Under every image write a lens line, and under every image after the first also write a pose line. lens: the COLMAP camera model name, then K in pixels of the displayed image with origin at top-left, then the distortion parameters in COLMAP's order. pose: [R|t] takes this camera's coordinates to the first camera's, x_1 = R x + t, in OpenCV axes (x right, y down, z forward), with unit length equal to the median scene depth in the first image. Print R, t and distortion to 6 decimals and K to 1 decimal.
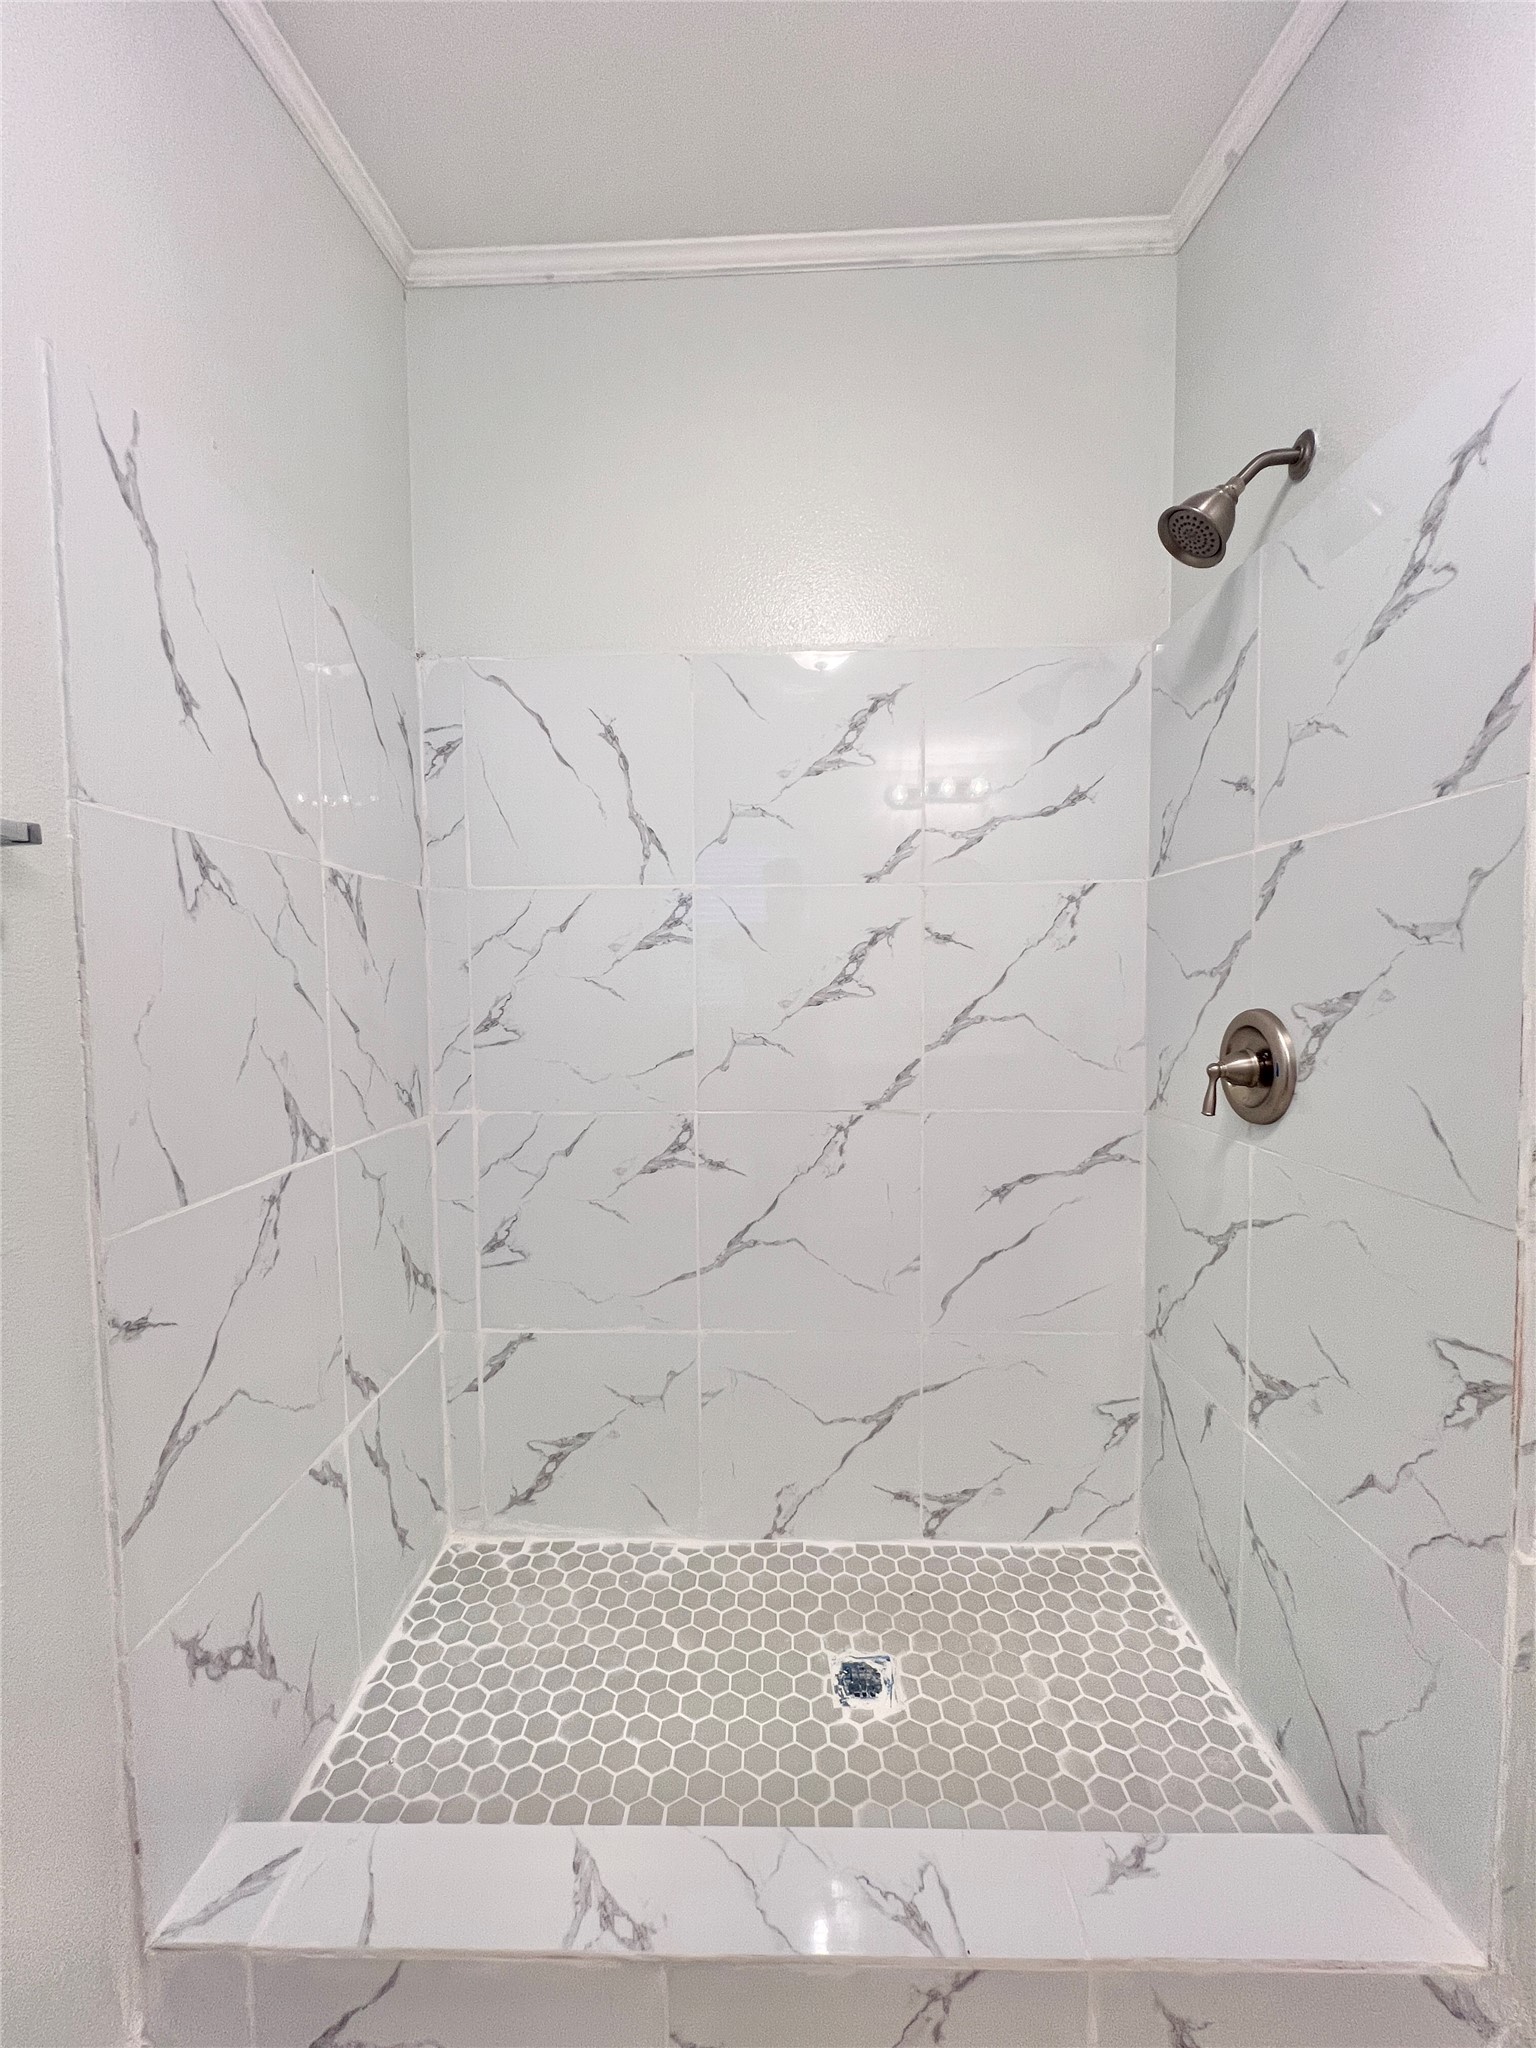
lens RADIAL K [[822.8, 0, 765.8], [0, 822.8, 1025.7], [0, 0, 1]] dist [-0.003410, 0.000803]
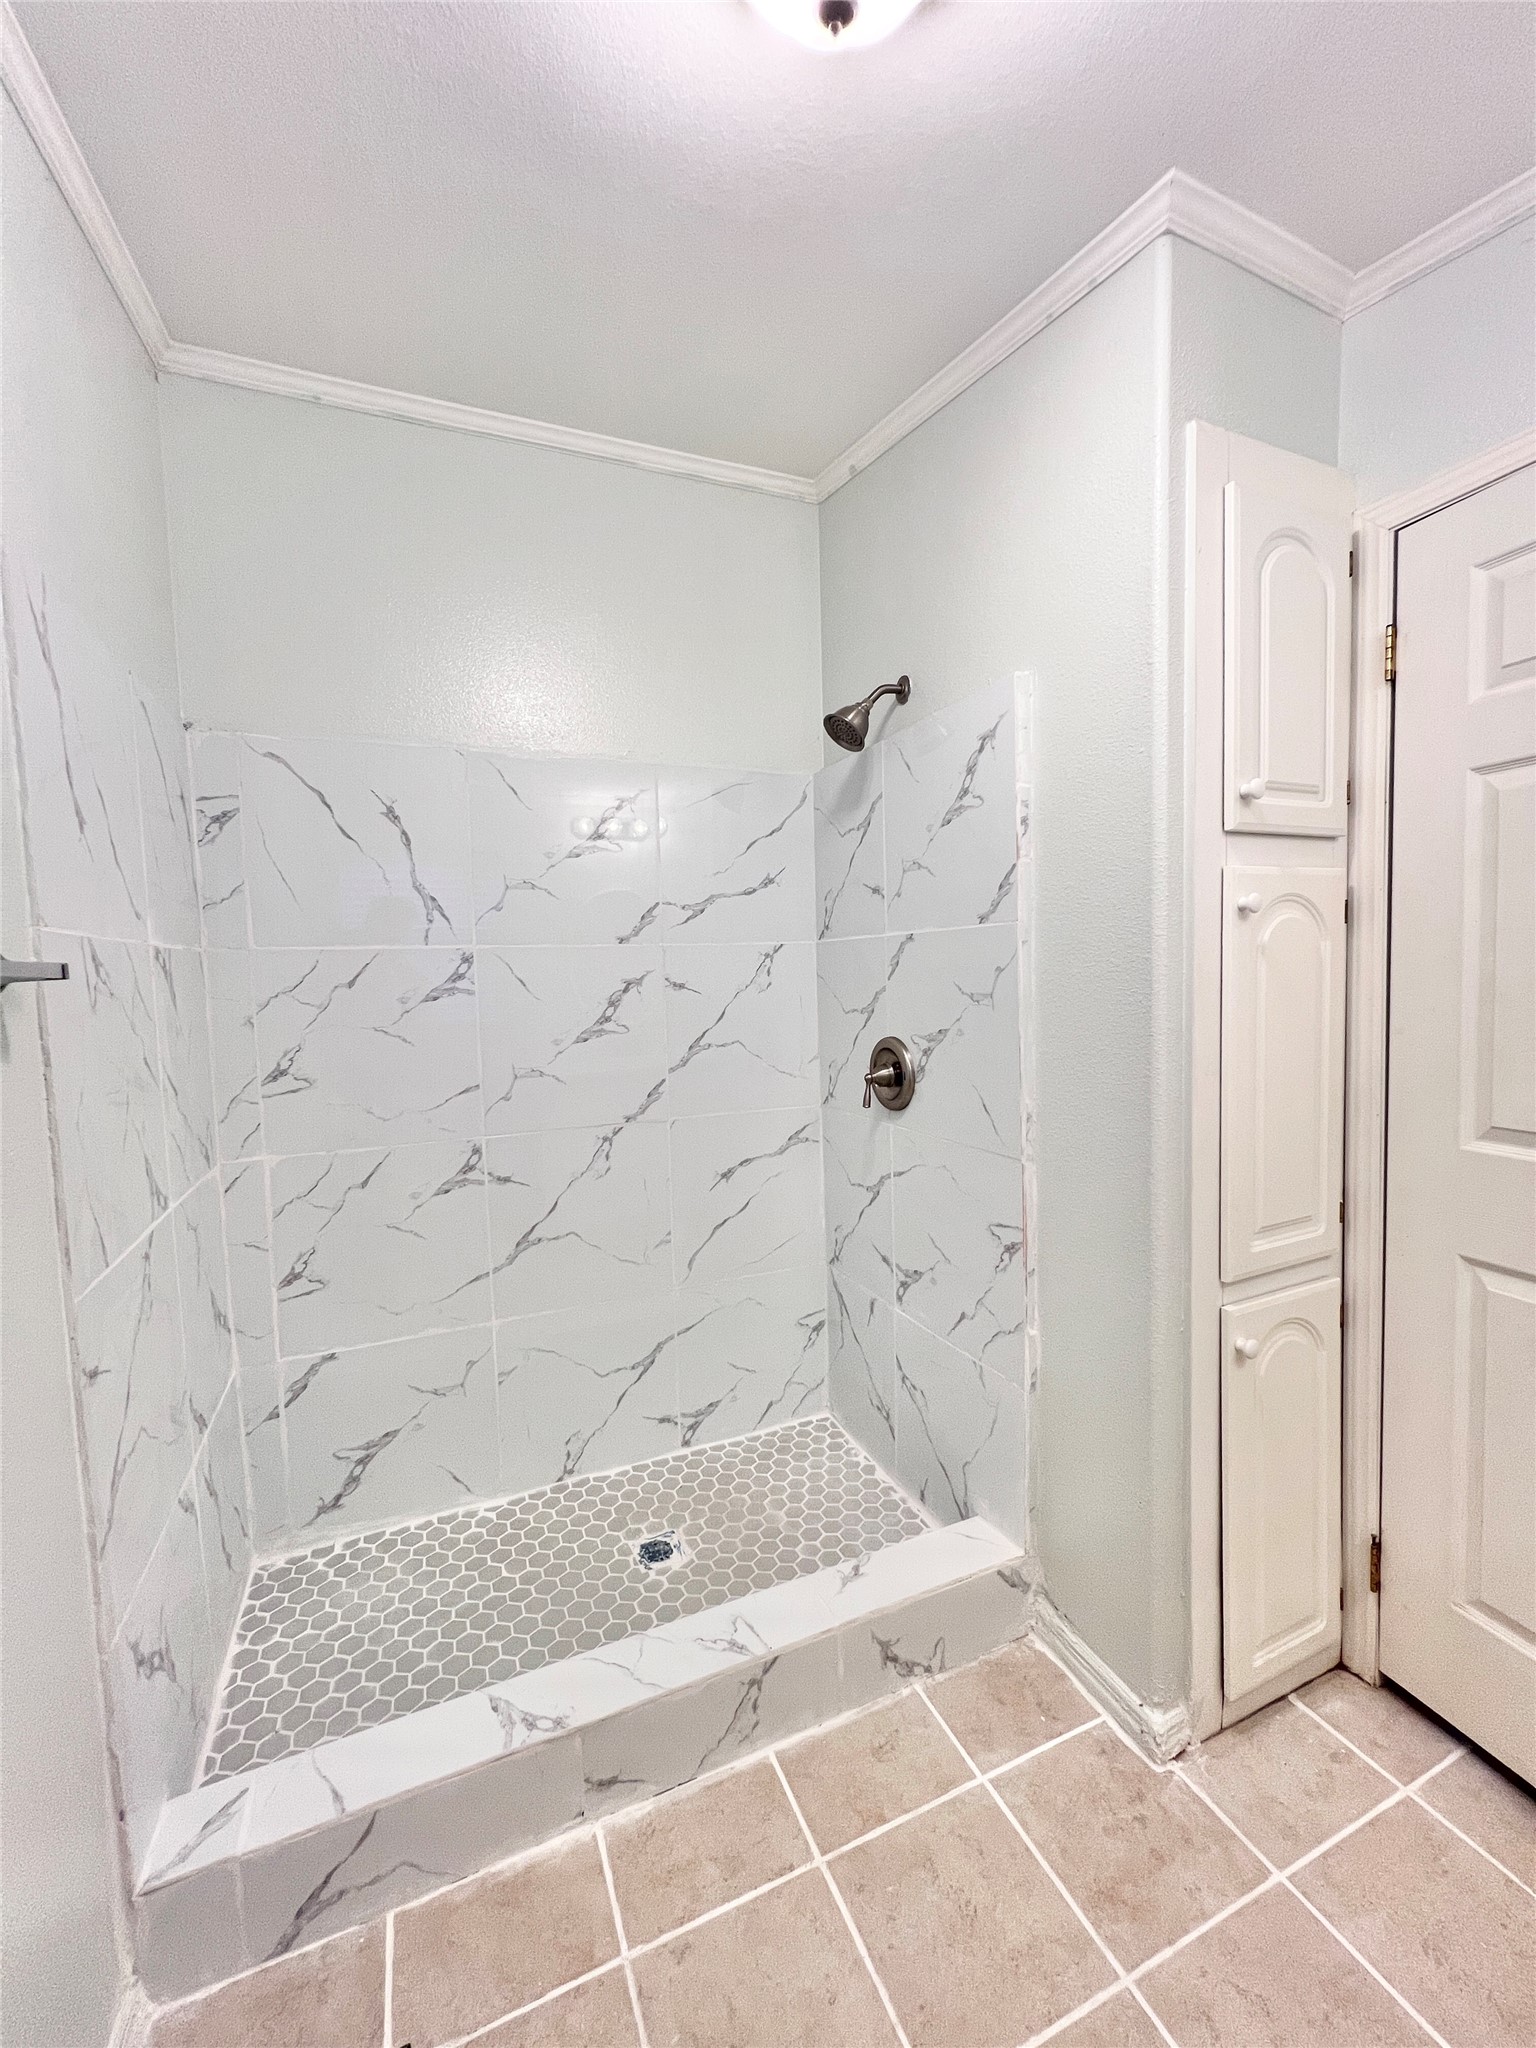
lens RADIAL K [[822.8, 0, 768.6], [0, 822.8, 1023.4], [0, 0, 1]] dist [-0.003410, 0.000803]
pose [[0.909454, -0.041991, 0.413678, -0.231428], [0.040786, 0.999099, 0.011747, -0.066269], [-0.413798, 0.006189, 0.910348, -0.290678]]
